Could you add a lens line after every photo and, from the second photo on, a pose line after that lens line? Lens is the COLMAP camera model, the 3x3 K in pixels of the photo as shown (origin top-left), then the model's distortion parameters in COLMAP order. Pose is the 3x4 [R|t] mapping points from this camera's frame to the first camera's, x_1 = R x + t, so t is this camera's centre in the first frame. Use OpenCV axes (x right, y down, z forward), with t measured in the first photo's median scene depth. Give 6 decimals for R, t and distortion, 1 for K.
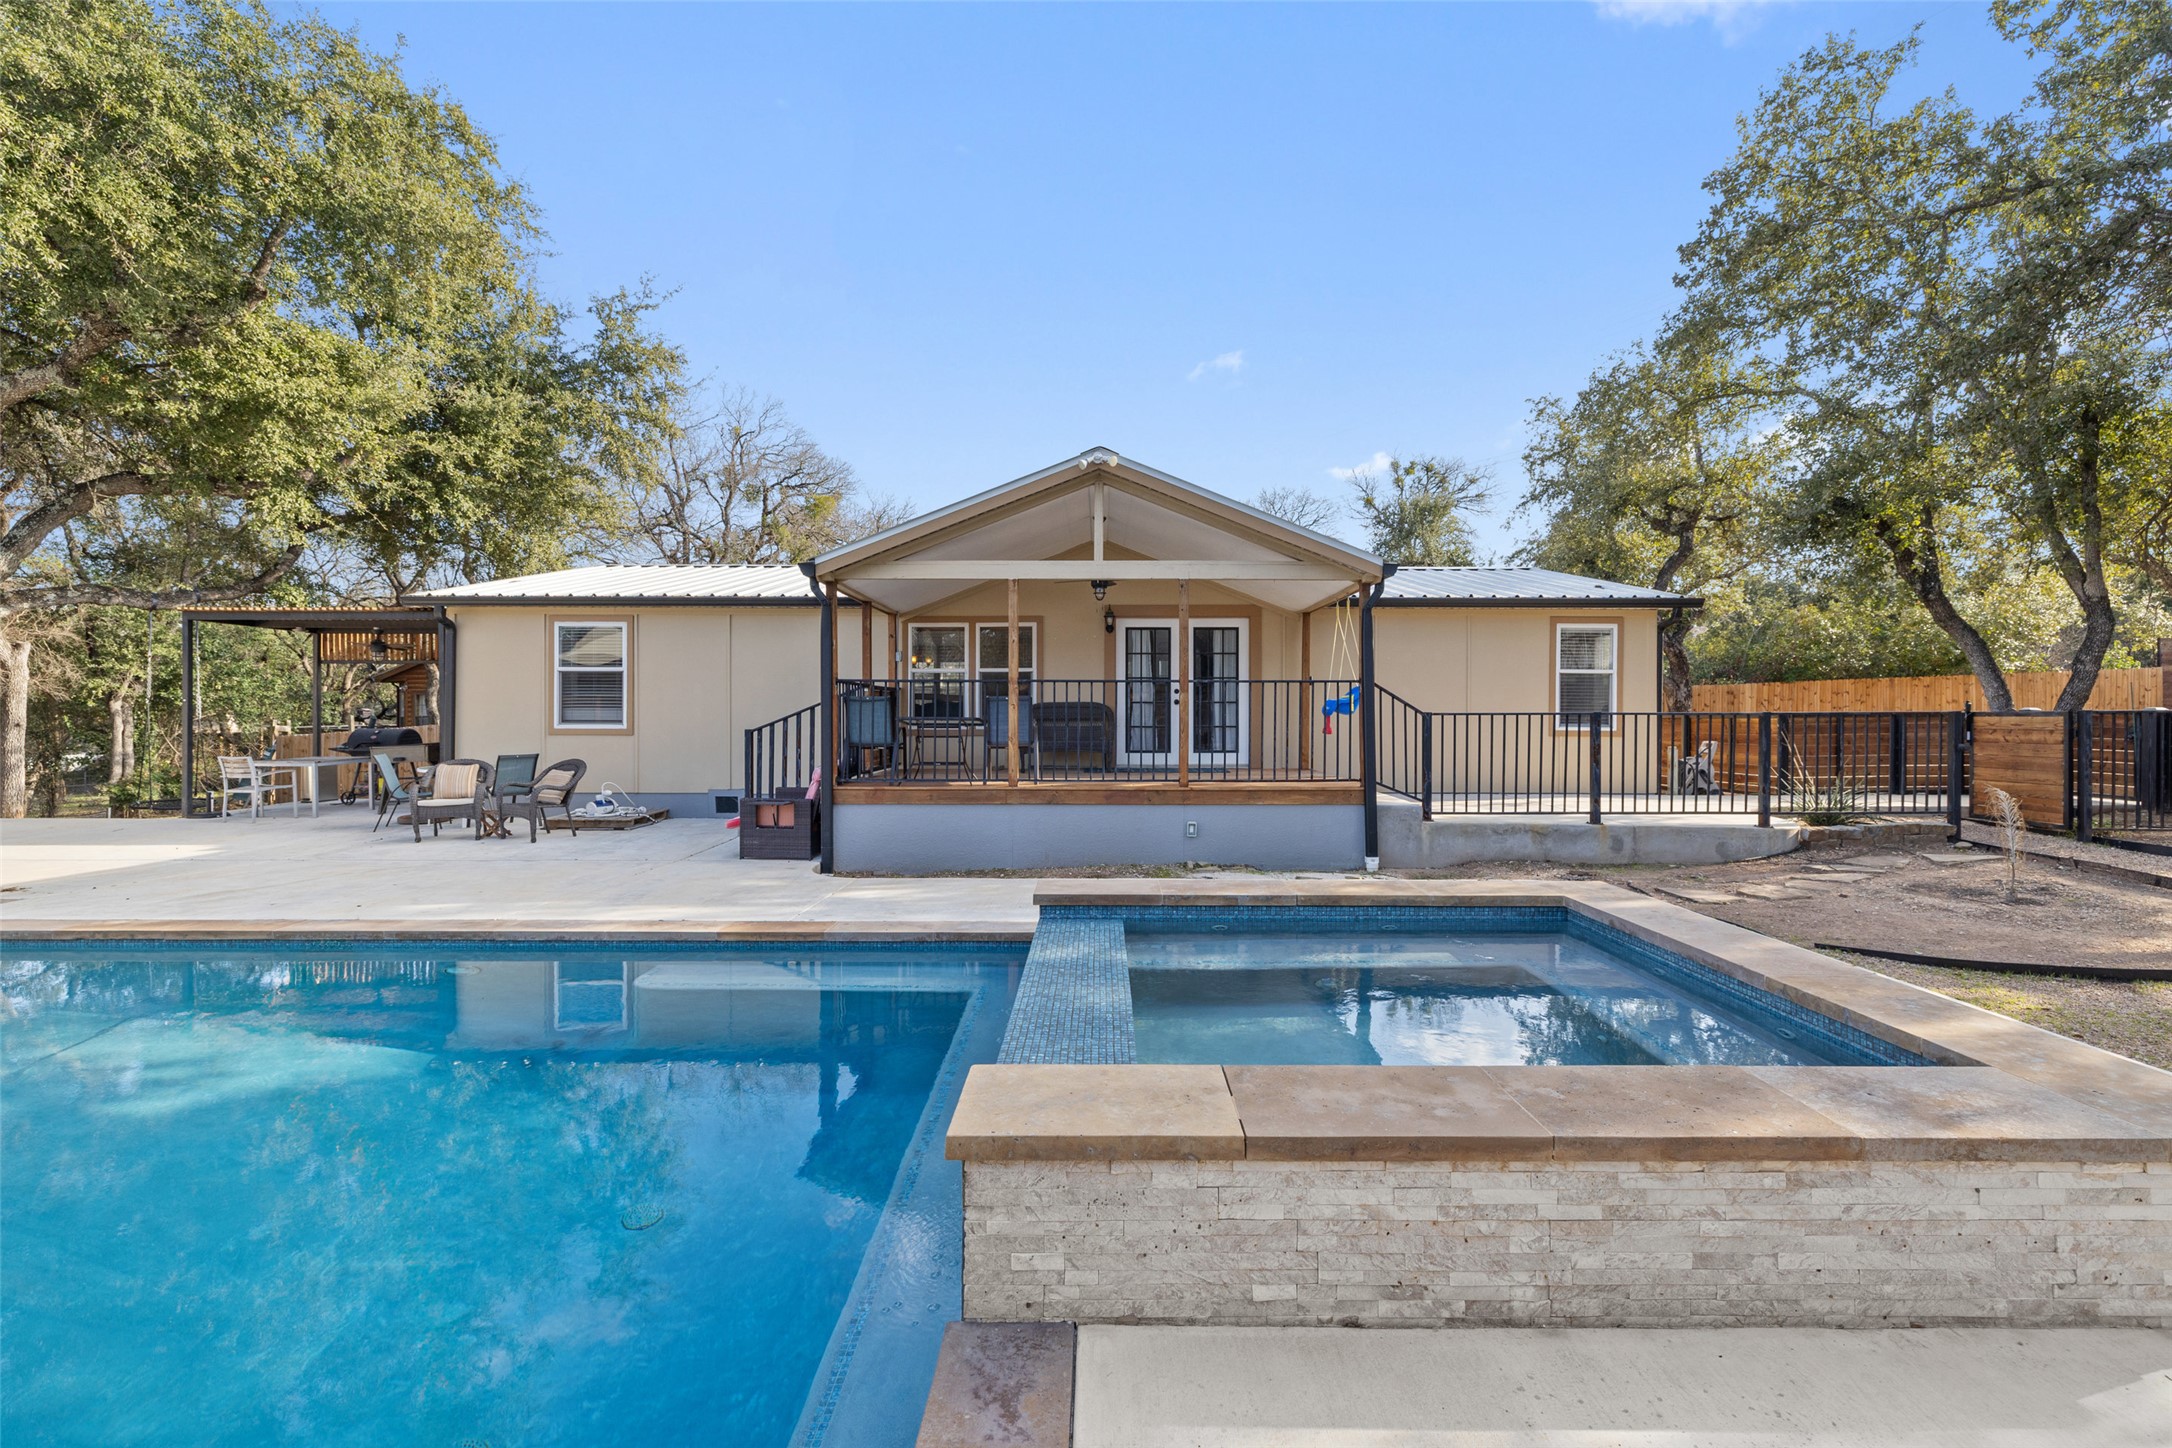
lens RADIAL K [[911.5, 0, 1093.2], [0, 911.5, 720.8], [0, 0, 1]] dist [0.000491, 0.000532]
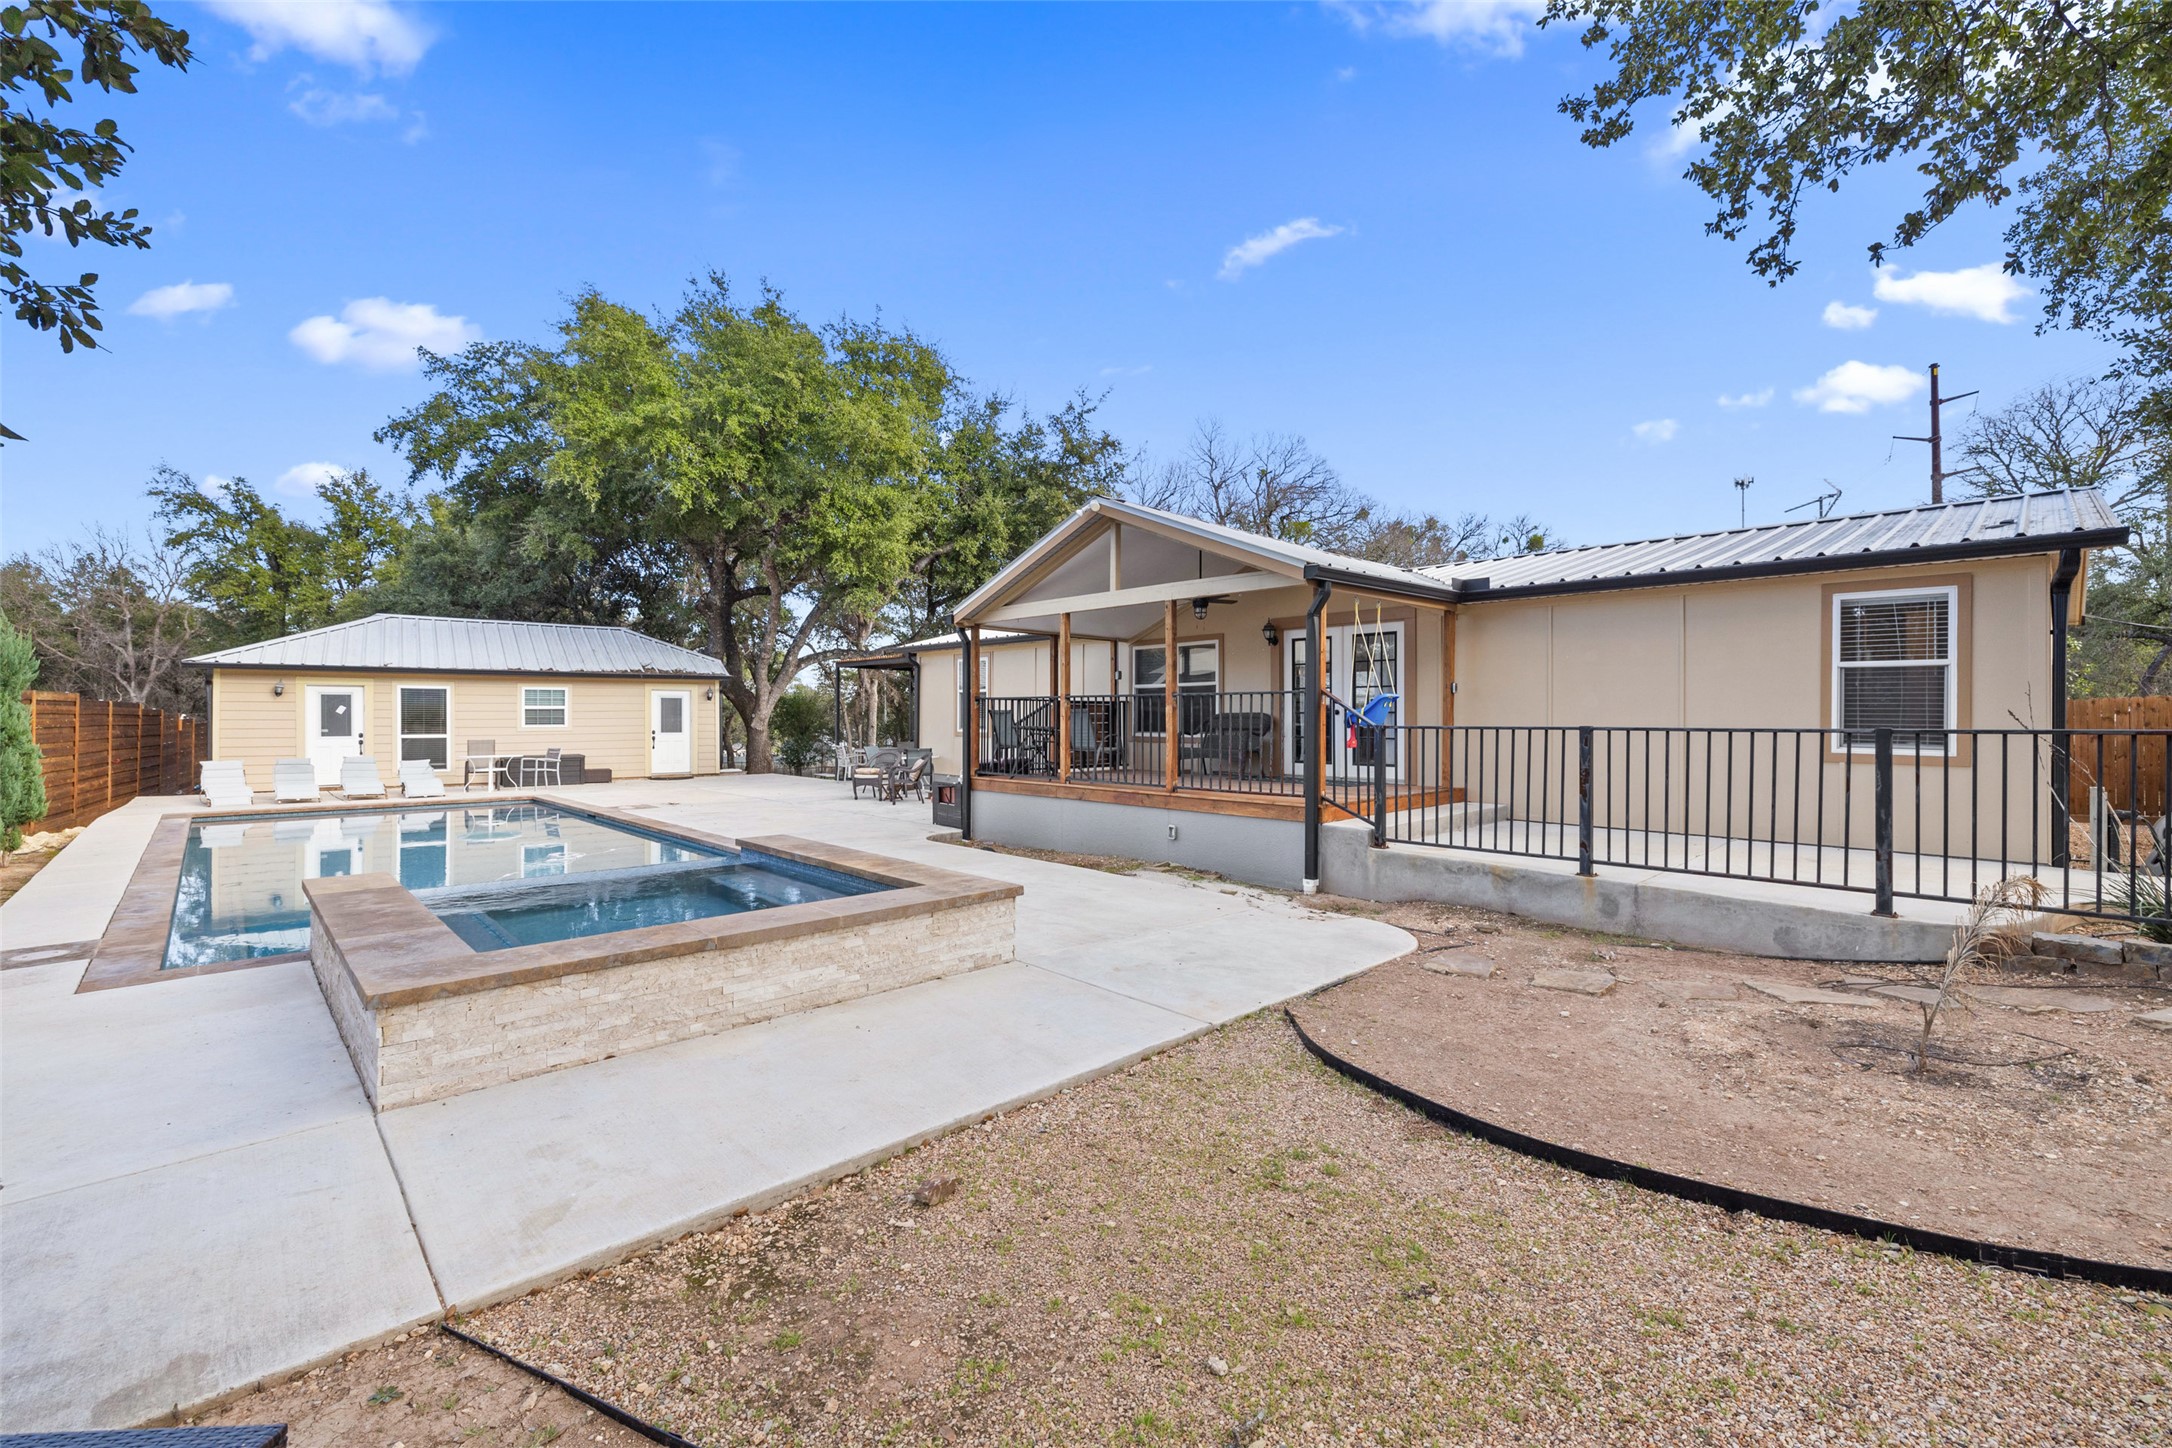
lens RADIAL K [[911.5, 0, 1081.7], [0, 911.5, 714.3], [0, 0, 1]] dist [0.000491, 0.000532]
pose [[0.686302, -0.001262, -0.727316, 0.629457], [-0.009957, 0.999888, -0.011130, -0.005550], [0.727249, 0.014881, 0.686213, 0.139708]]
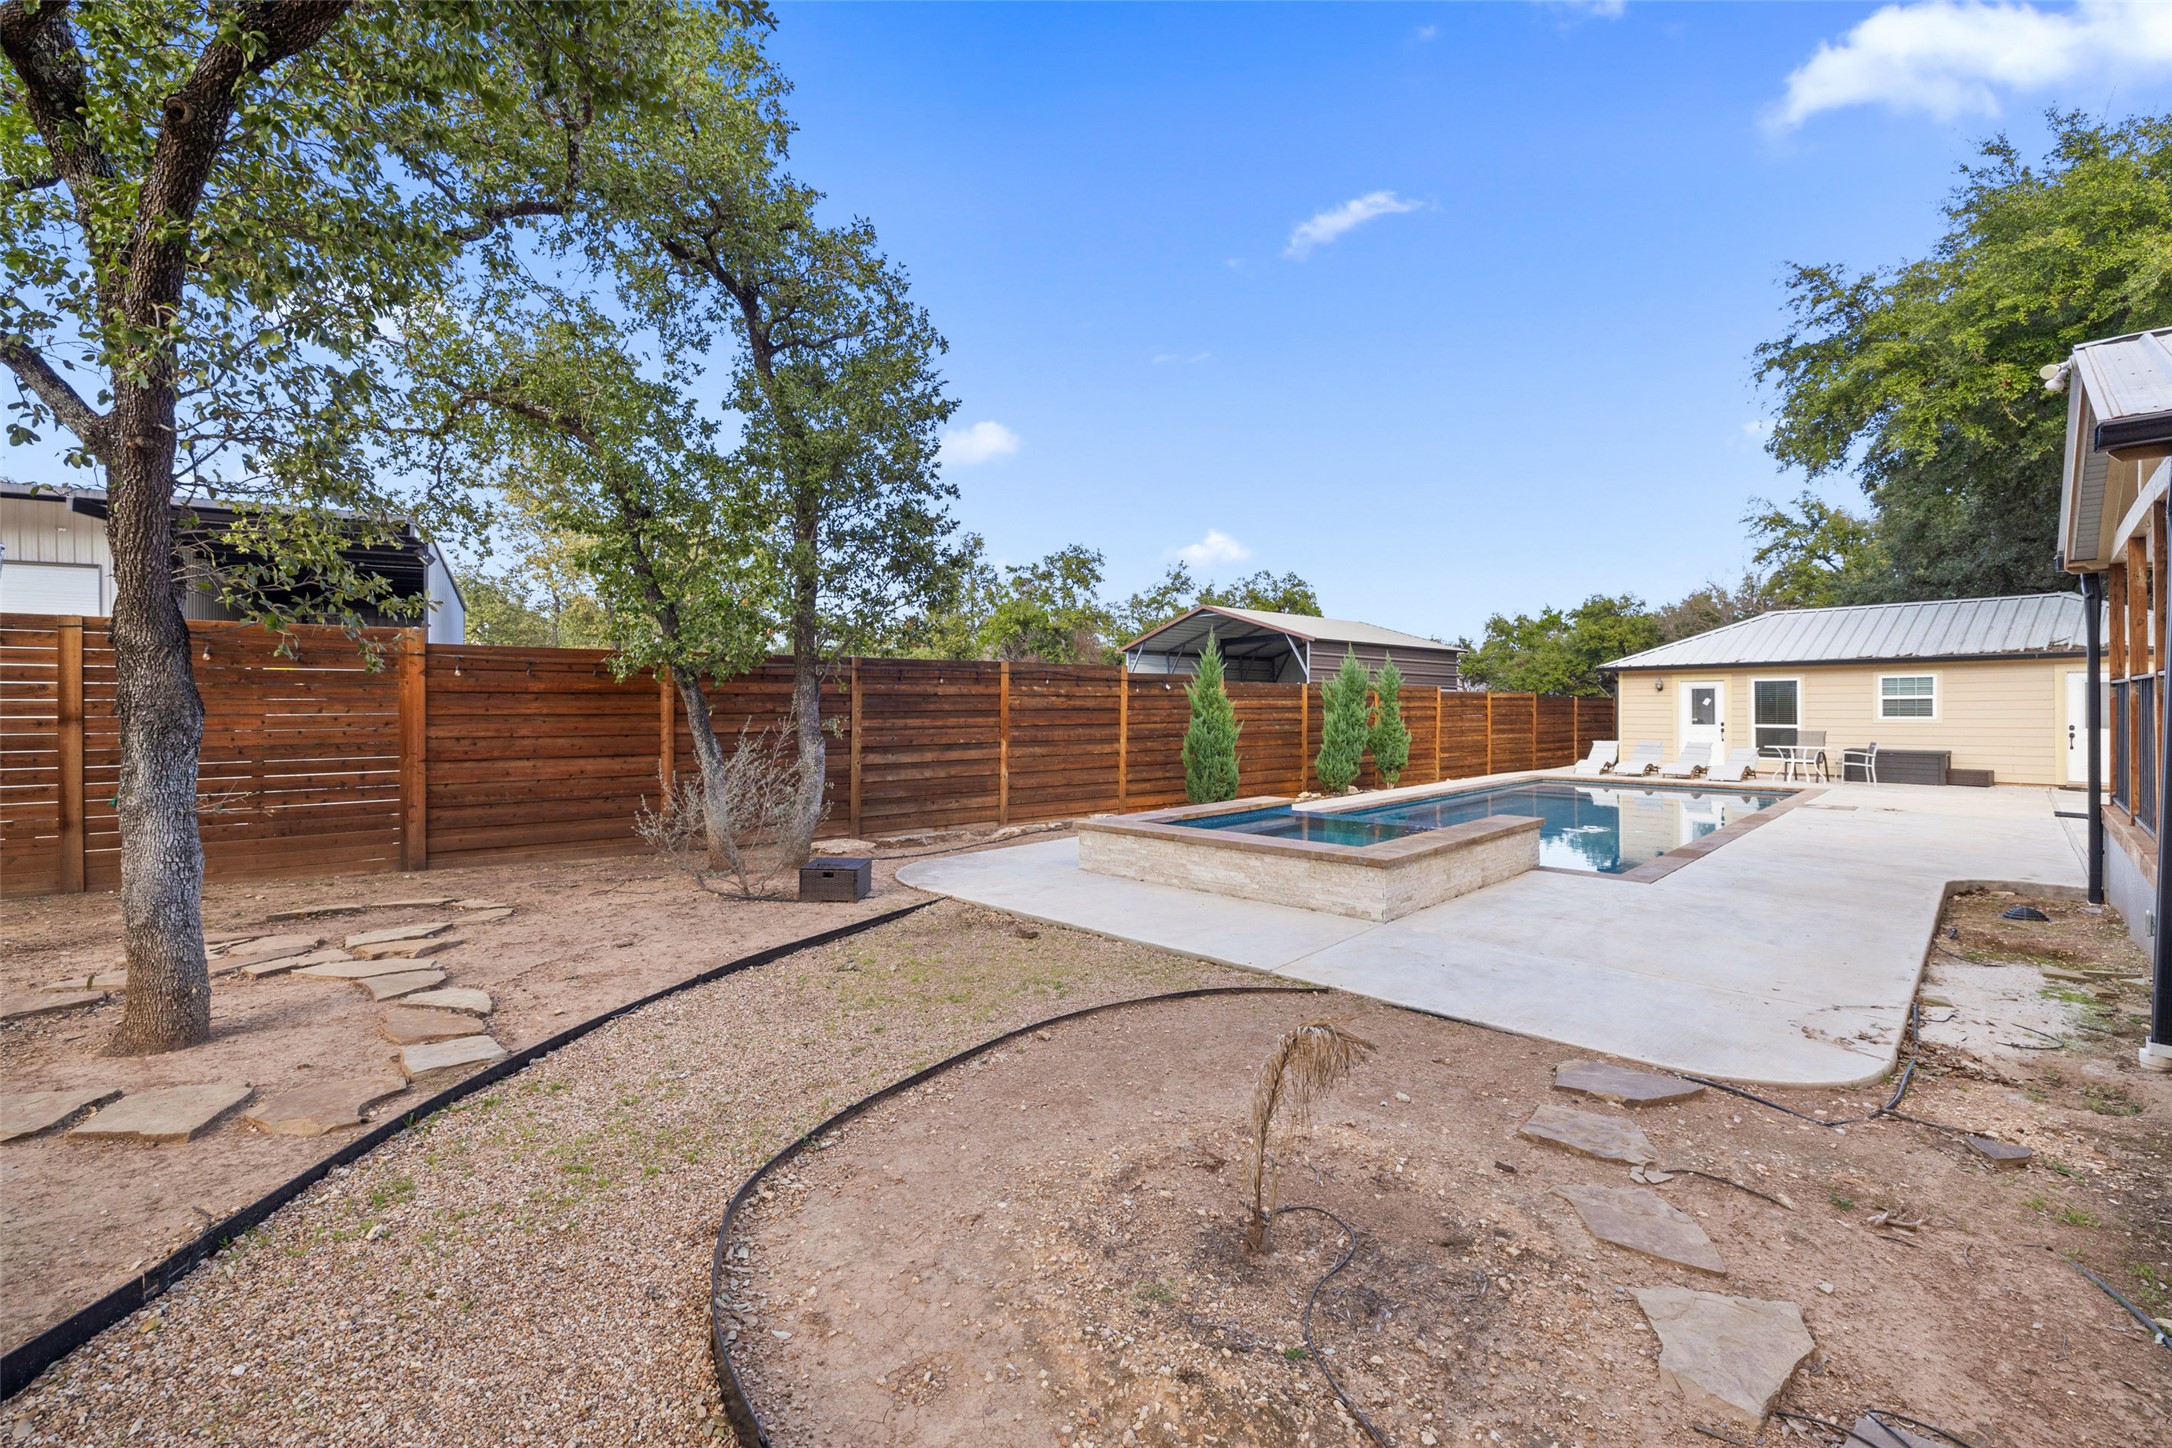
lens RADIAL K [[911.5, 0, 1079.1], [0, 911.5, 707.4], [0, 0, 1]] dist [0.000491, 0.000532]
pose [[-0.708576, 0.002909, -0.705628, 0.785001], [-0.005590, 0.999937, 0.009735, -0.017738], [0.705612, 0.010843, -0.708515, 0.710819]]
